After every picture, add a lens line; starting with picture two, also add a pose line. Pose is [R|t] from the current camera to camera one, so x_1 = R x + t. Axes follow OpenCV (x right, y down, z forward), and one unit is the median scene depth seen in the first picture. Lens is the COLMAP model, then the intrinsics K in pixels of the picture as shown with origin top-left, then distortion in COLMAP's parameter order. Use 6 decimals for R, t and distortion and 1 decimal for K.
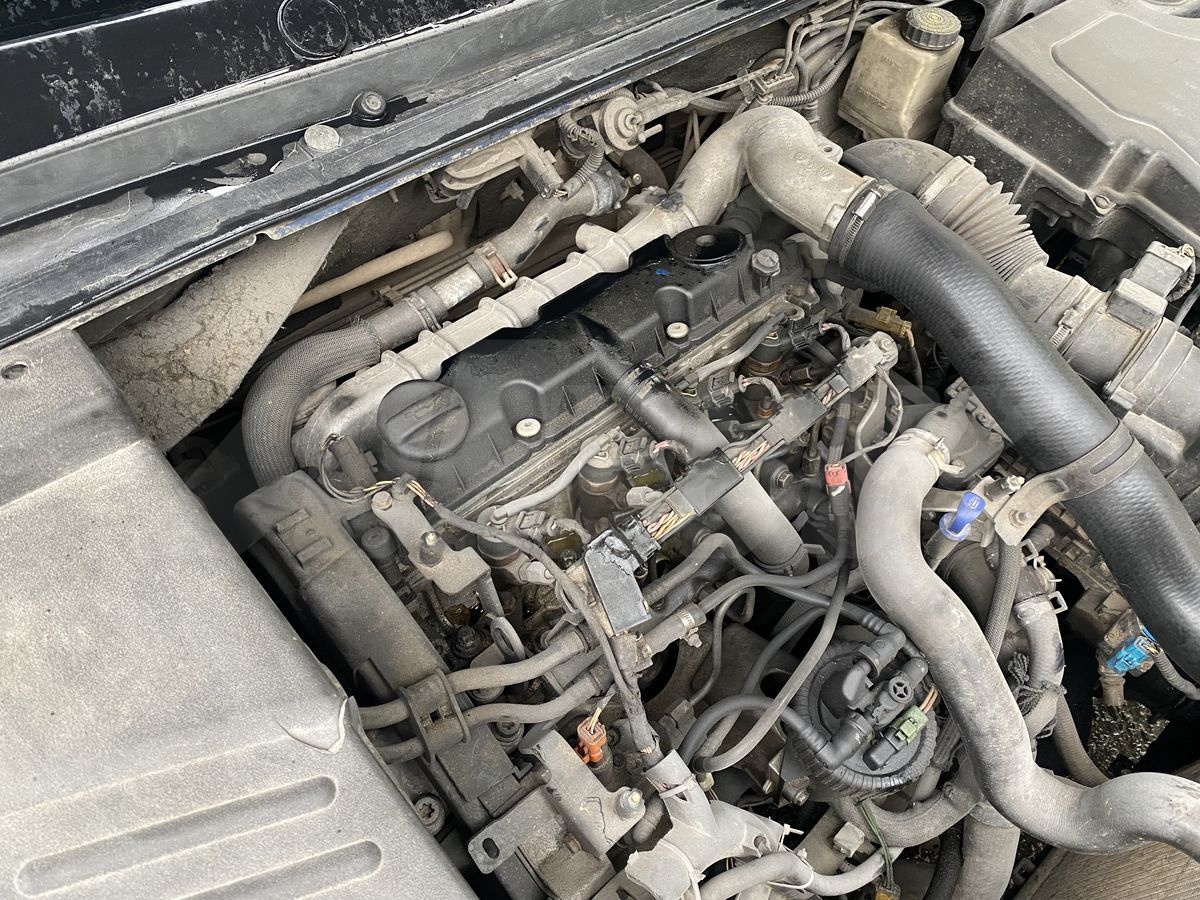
lens RADIAL K [[910.0, 0, 600.0], [0, 910.0, 450.0], [0, 0, 1]] dist [0.012782, 0.004546]
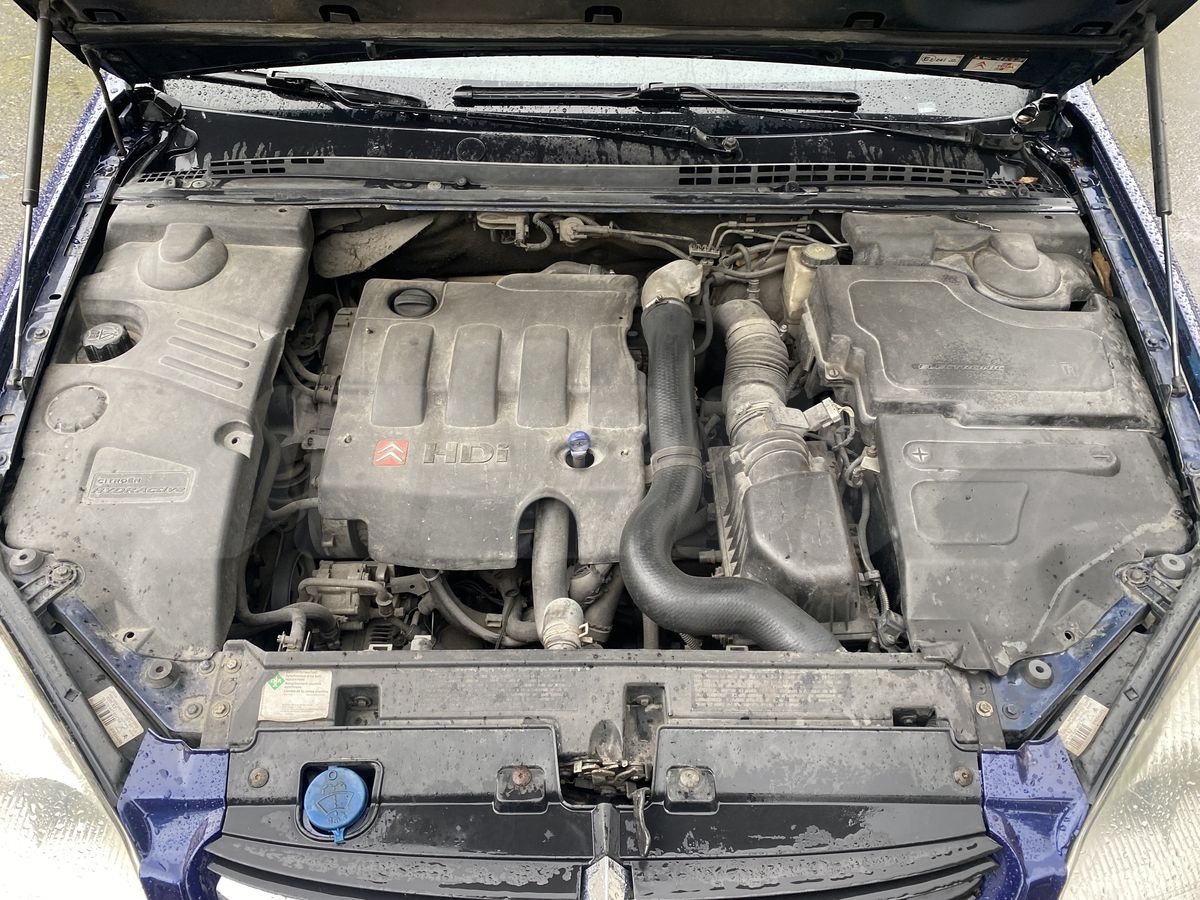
lens RADIAL K [[918.3, 0, 600.0], [0, 918.3, 450.0], [0, 0, 1]] dist [0.066645, -0.130119]
pose [[0.736296, 0.391592, -0.551837, 1.608301], [-0.505736, 0.860288, -0.064311, 0.196750], [0.449555, 0.326436, 0.831469, -0.612176]]
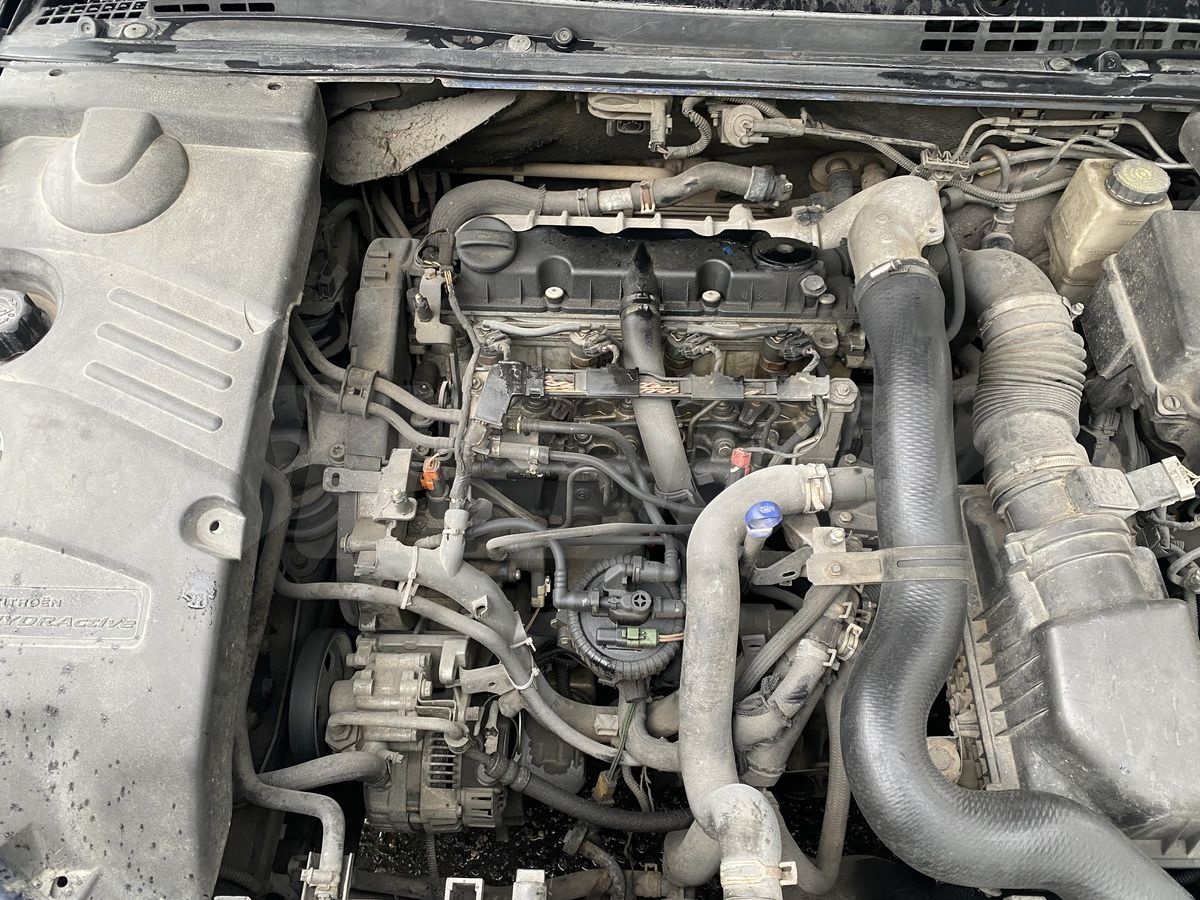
lens RADIAL K [[919.6, 0, 612.7], [0, 919.6, 451.0], [0, 0, 1]] dist [0.025217, -0.029828]
pose [[0.719519, 0.531177, -0.447374, 0.804754], [-0.530116, 0.836239, 0.140290, -0.072224], [0.448631, 0.136219, 0.883275, -0.173380]]
